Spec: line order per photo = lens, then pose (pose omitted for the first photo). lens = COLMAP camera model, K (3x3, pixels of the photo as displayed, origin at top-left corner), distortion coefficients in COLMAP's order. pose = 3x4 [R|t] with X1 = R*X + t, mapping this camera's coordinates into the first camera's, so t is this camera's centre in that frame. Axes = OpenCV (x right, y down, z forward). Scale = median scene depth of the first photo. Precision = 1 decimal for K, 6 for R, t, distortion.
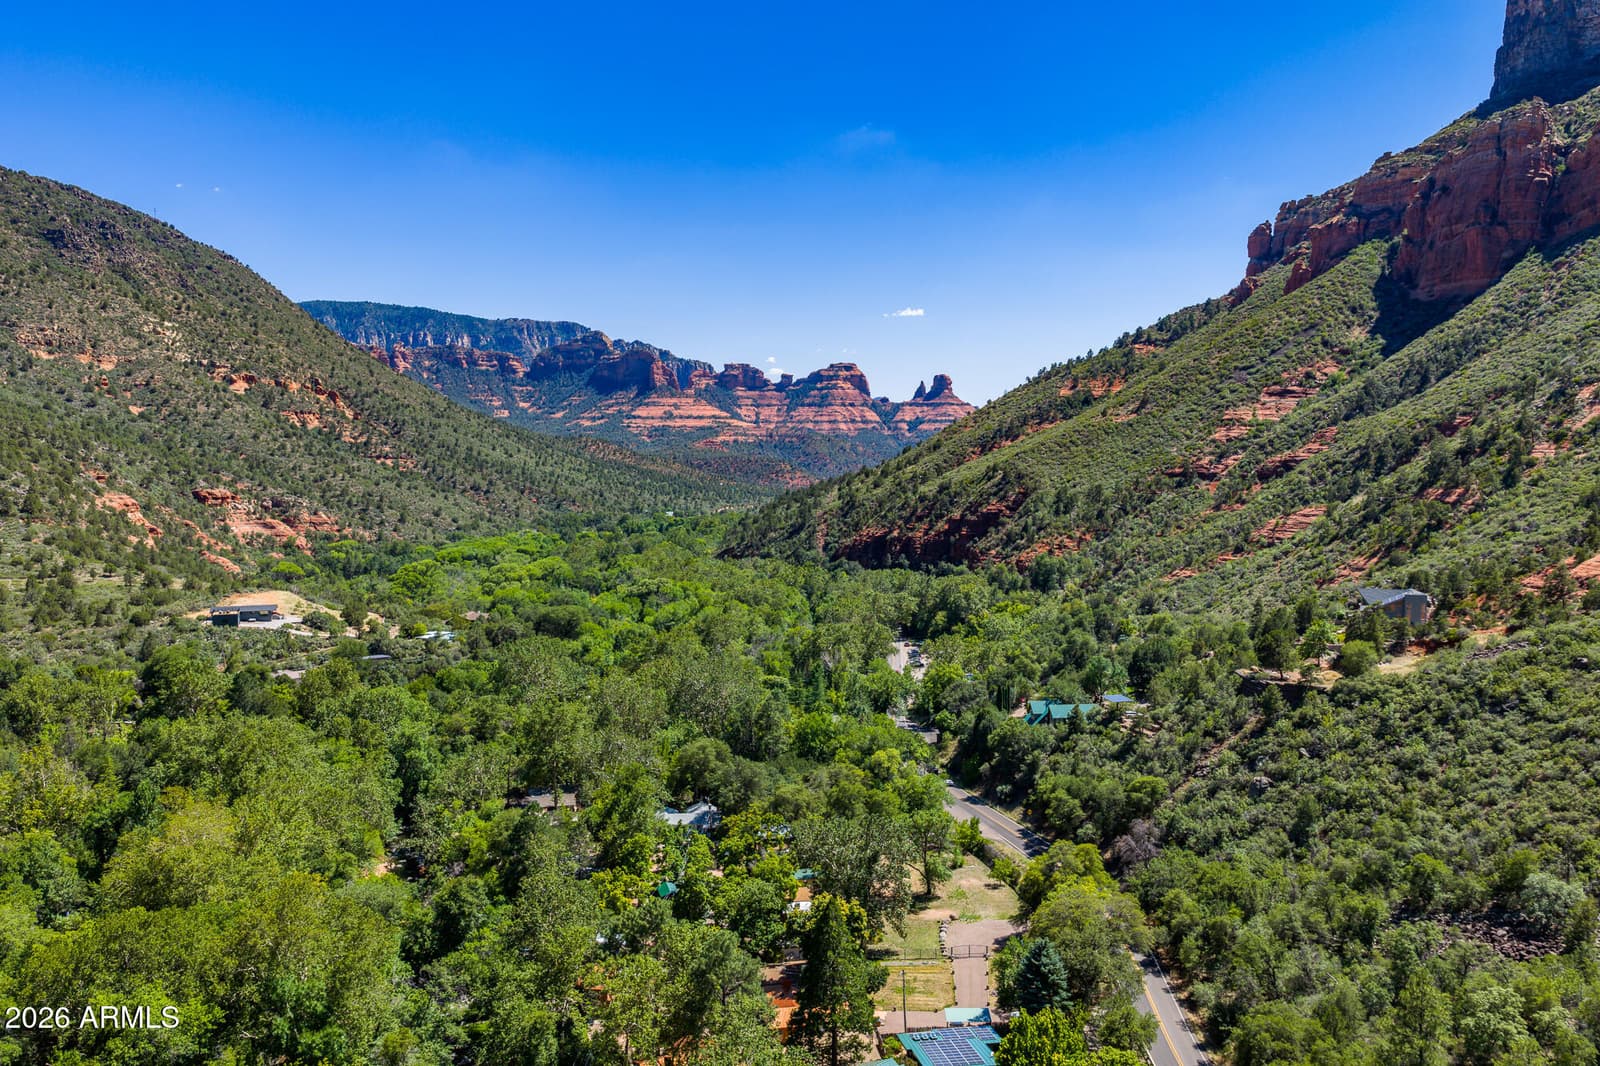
lens RADIAL K [[1328.9, 0, 797.3], [0, 1328.9, 546.4], [0, 0, 1]] dist [0.016486, -0.026755]
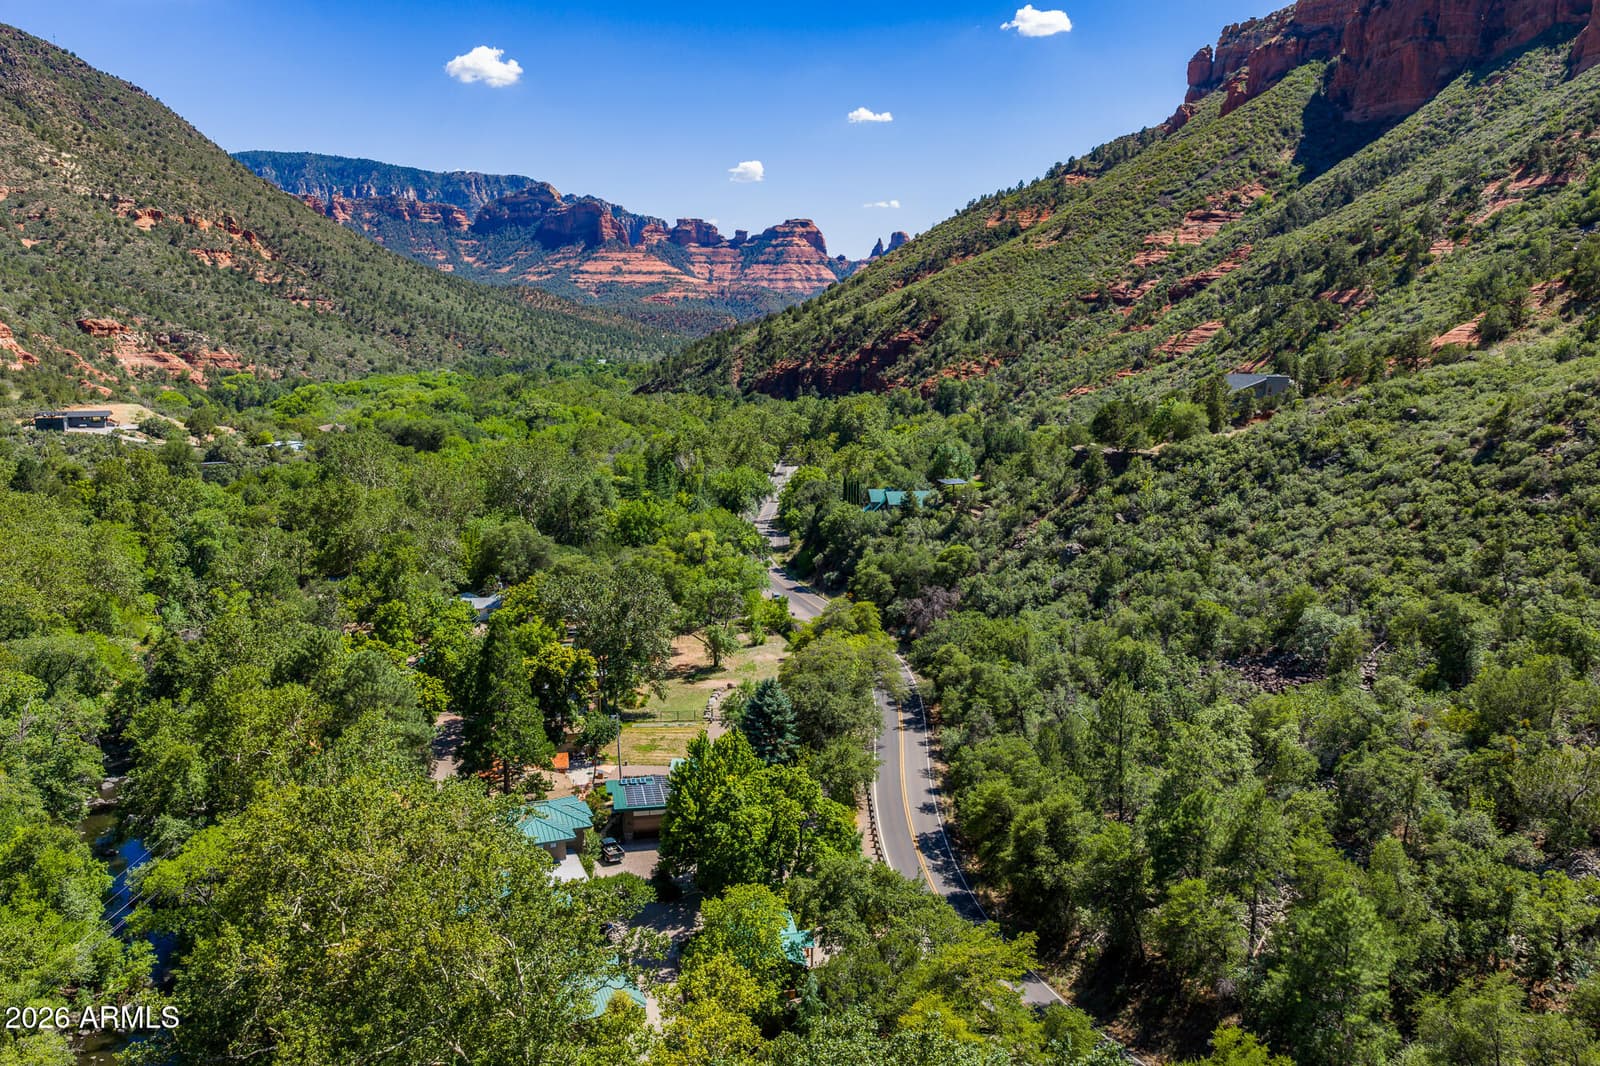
lens RADIAL K [[1328.9, 0, 796.8], [0, 1328.9, 545.0], [0, 0, 1]] dist [0.016486, -0.026755]
pose [[0.999662, 0.000532, 0.026002, 0.045934], [-0.003068, 0.995222, 0.097587, 0.029537], [-0.025826, -0.097634, 0.994887, 0.026916]]
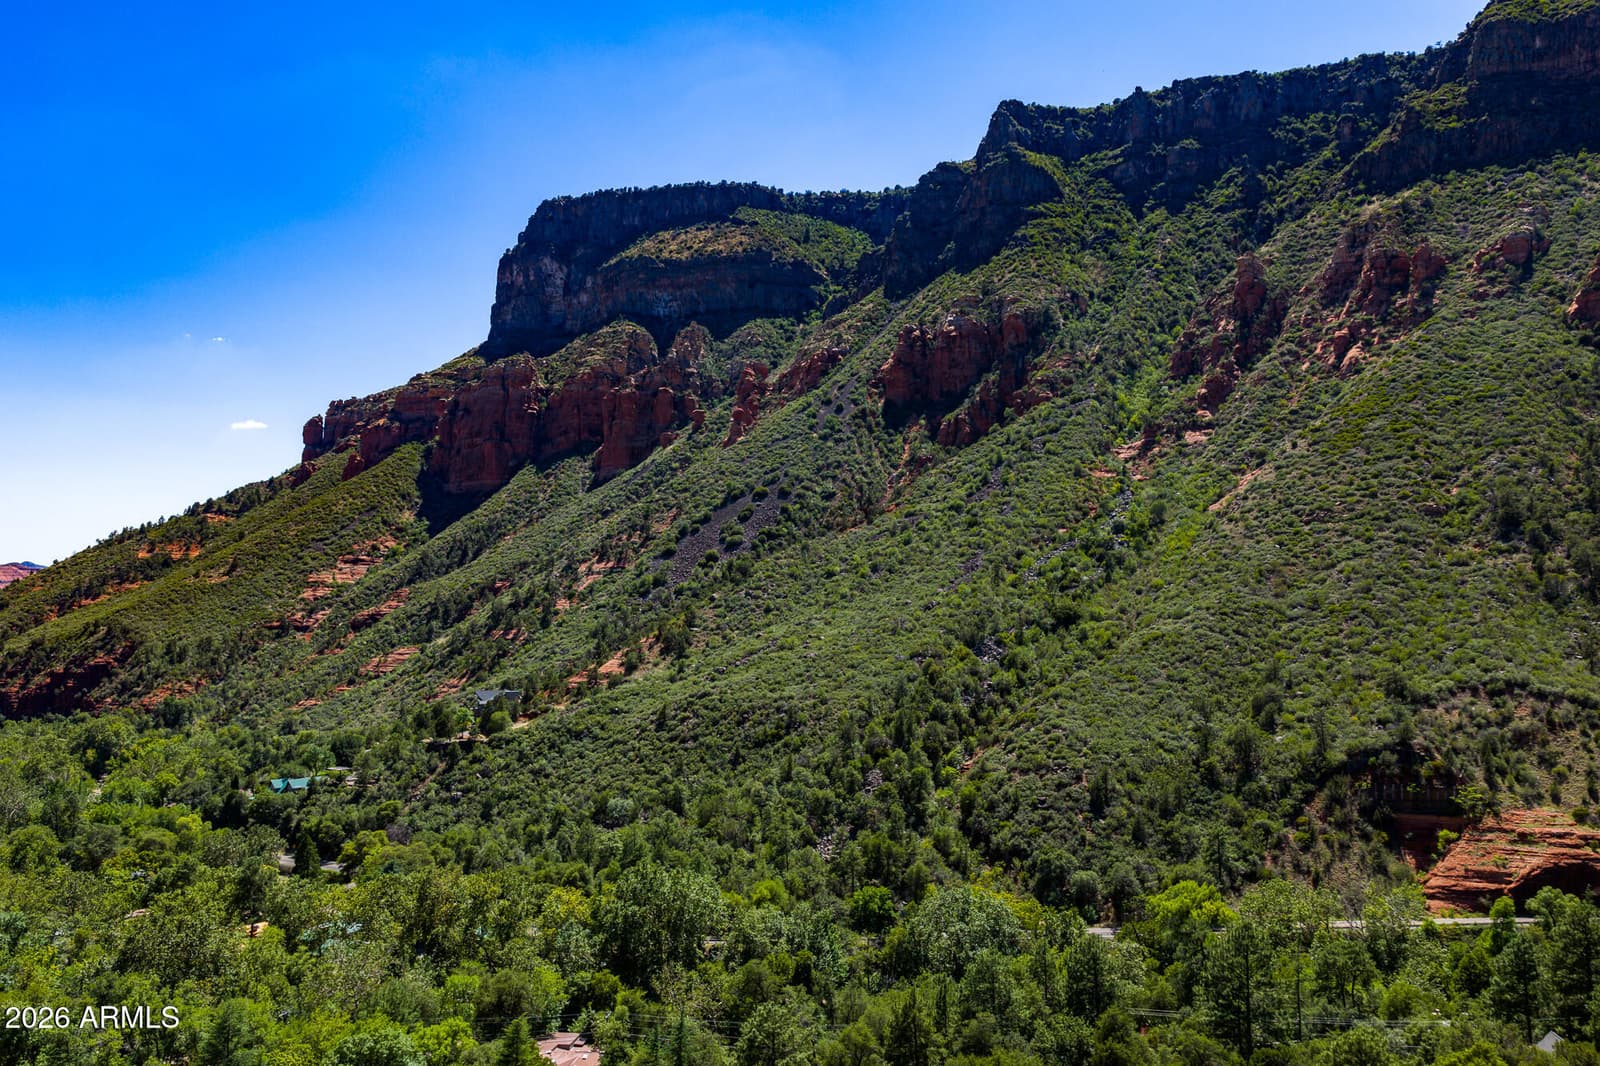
lens RADIAL K [[1328.9, 0, 805.9], [0, 1328.9, 546.2], [0, 0, 1]] dist [0.016486, -0.026755]
pose [[0.741138, 0.028497, 0.670747, -0.165525], [0.053465, 0.993420, -0.101282, 0.020122], [-0.669220, 0.110926, 0.734738, -0.205015]]
